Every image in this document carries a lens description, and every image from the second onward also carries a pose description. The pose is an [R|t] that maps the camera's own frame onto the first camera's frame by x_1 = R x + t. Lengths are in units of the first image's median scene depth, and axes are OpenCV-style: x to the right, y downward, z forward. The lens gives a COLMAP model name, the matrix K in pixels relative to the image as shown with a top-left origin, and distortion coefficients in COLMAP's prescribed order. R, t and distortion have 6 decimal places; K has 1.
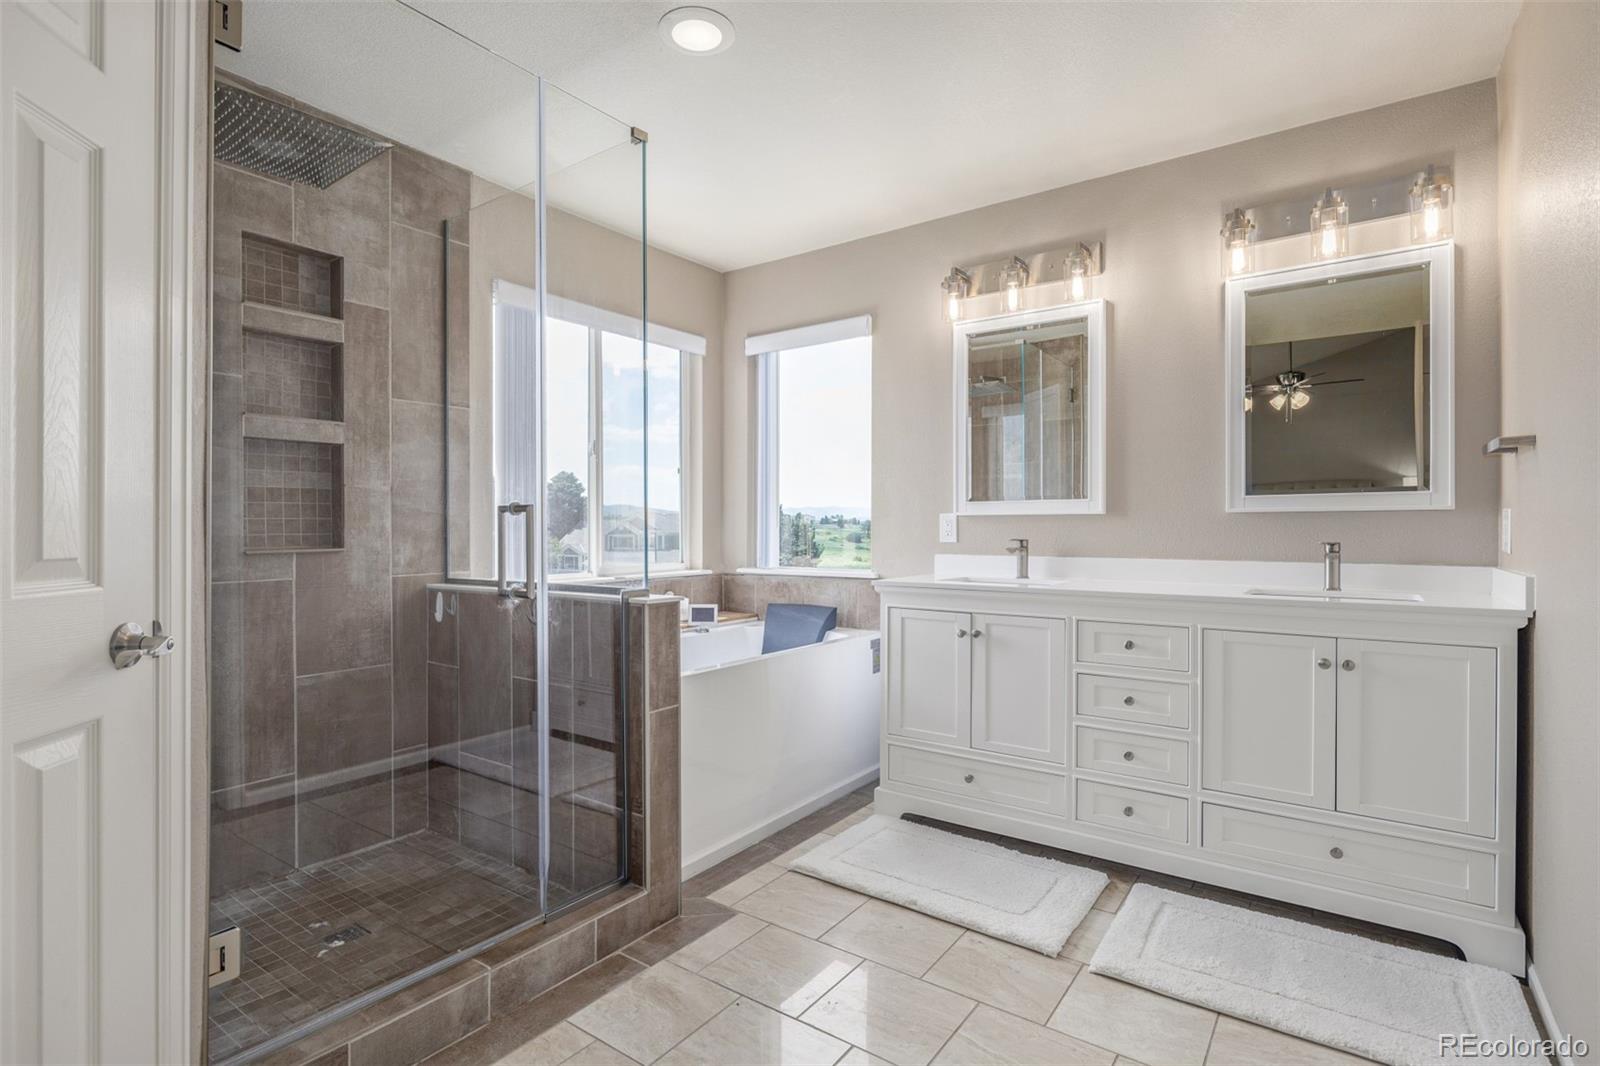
lens RADIAL K [[782.7, 0, 788.9], [0, 782.7, 530.9], [0, 0, 1]] dist [-0.005069, 0.002336]
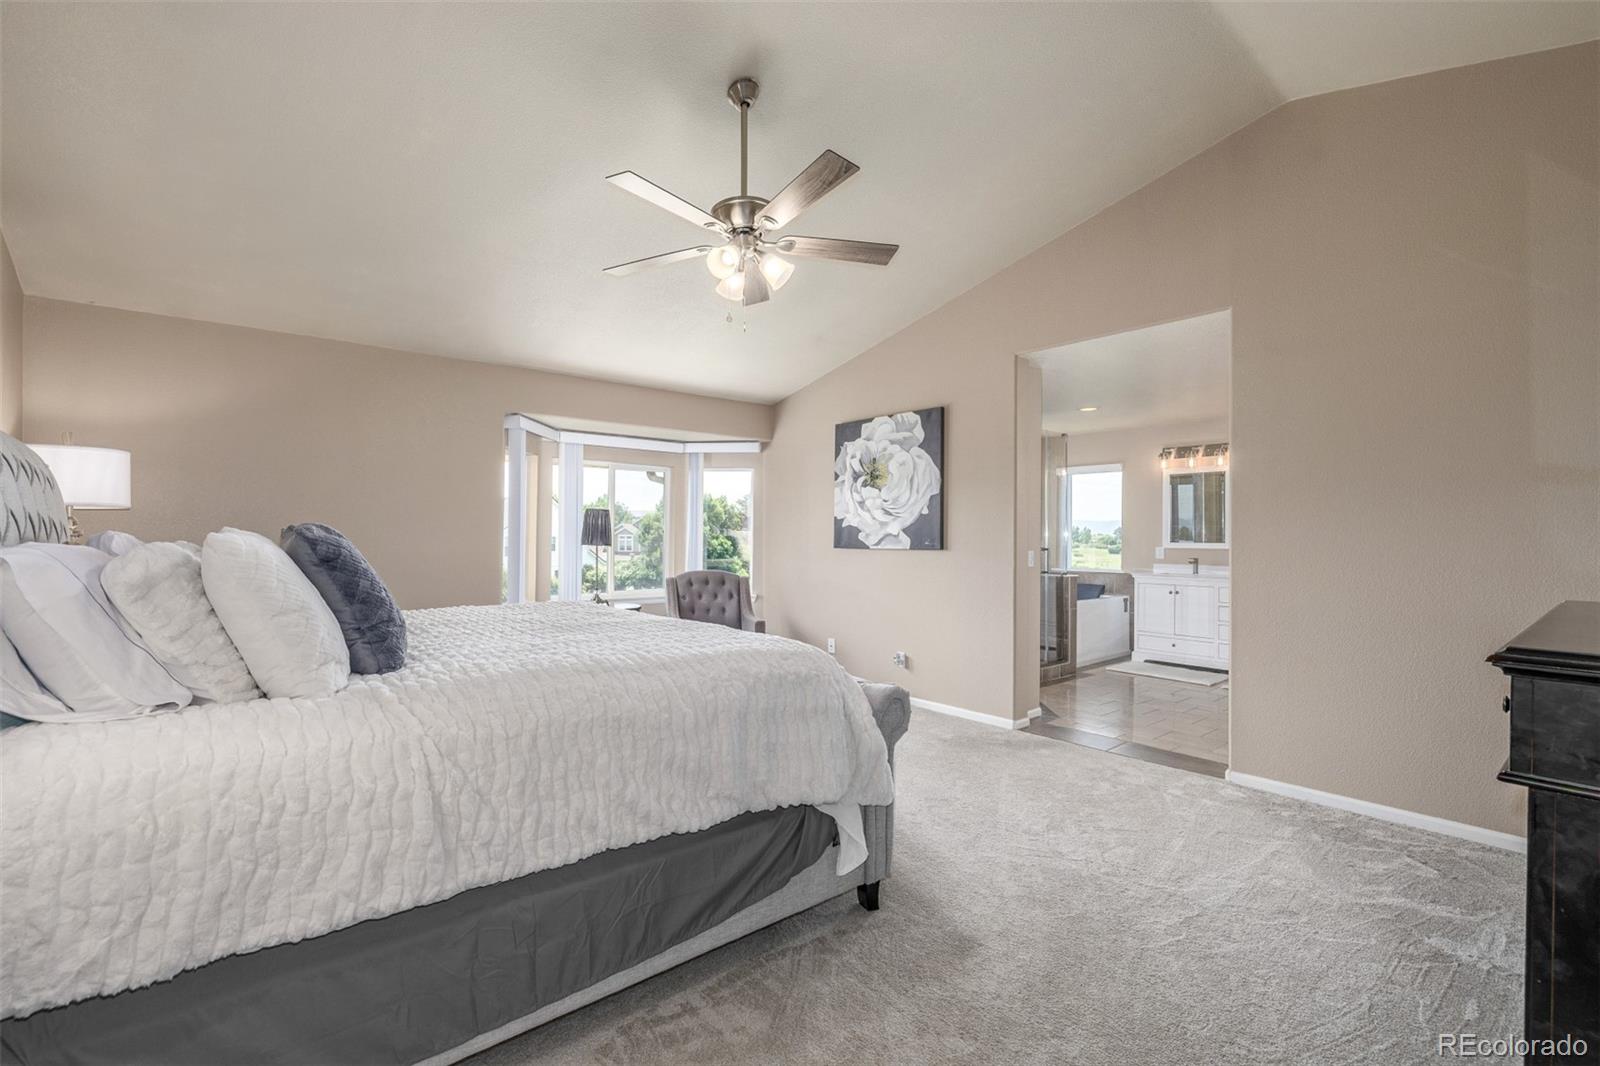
lens RADIAL K [[693.2, 0, 737.5], [0, 693.2, 537.6], [0, 0, 1]] dist [0.000065, 0.000093]
pose [[0.961200, 0.005237, -0.275801, -0.574179], [-0.006324, 0.999975, -0.003054, -0.045698], [0.275779, 0.004679, 0.961210, -1.771217]]
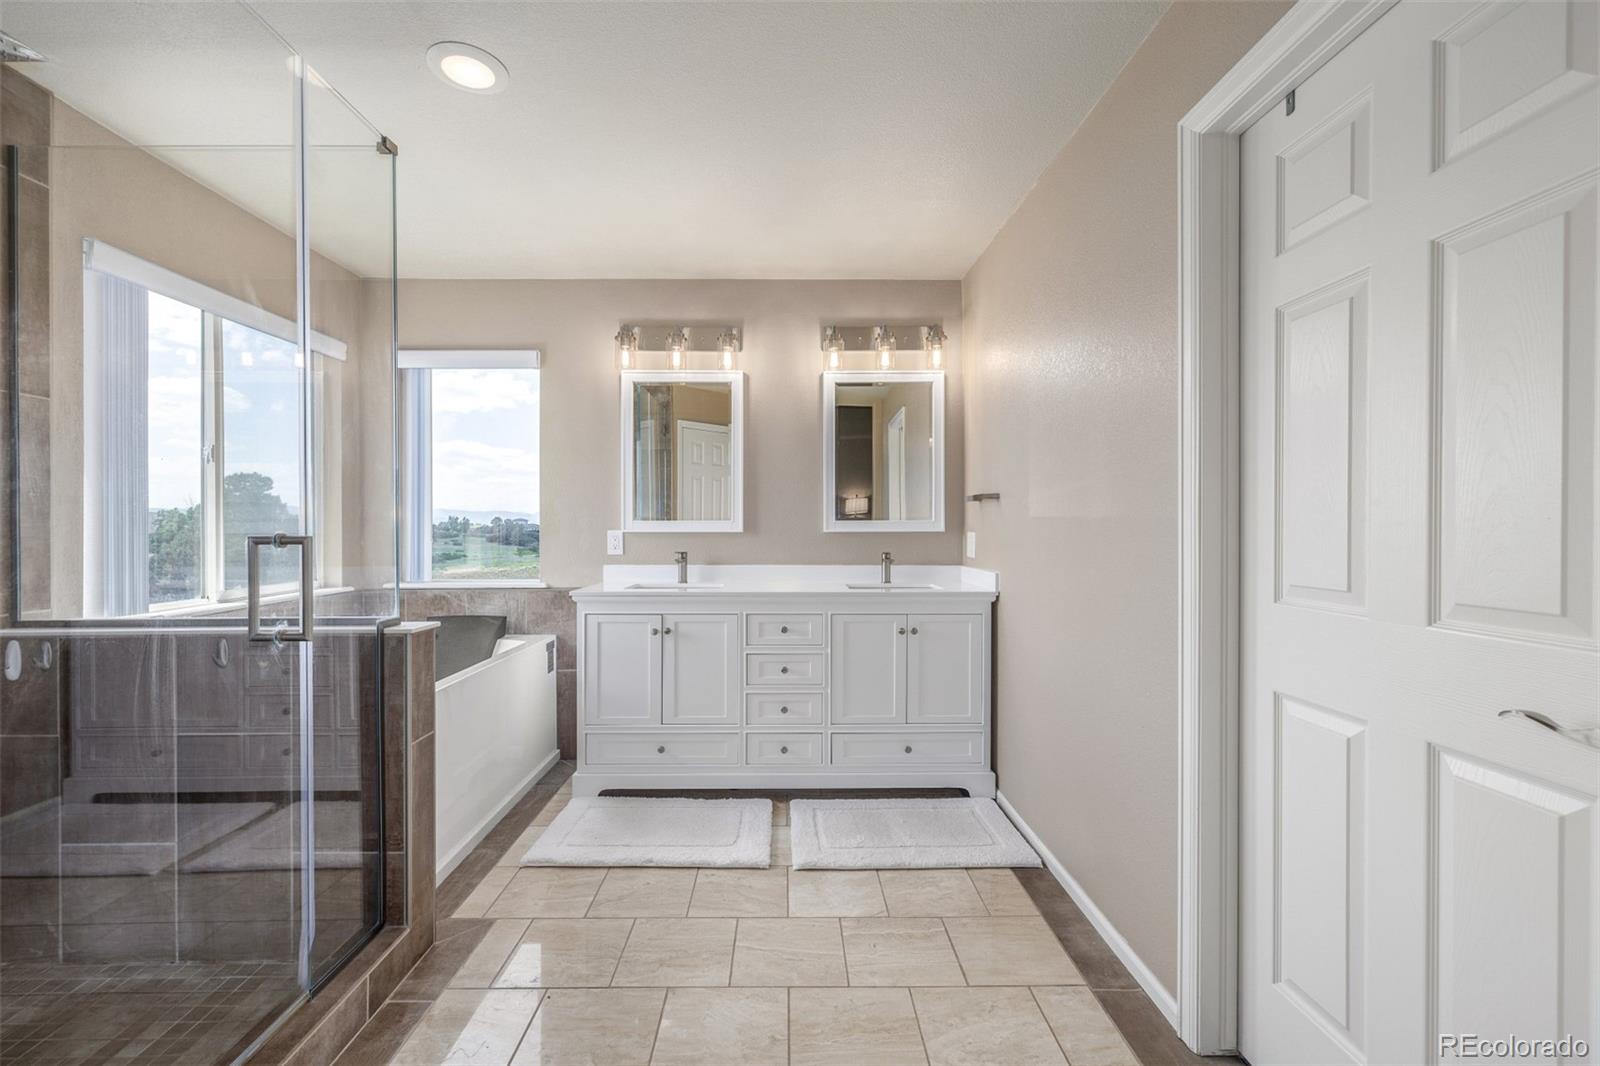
lens RADIAL K [[668.7, 0, 789.4], [0, 668.7, 530.4], [0, 0, 1]] dist [-0.002808, 0.001011]
pose [[0.802731, -0.001488, 0.596339, -0.231180], [0.002038, 0.999998, -0.000249, -0.026207], [-0.596337, 0.001415, 0.802733, 0.038970]]
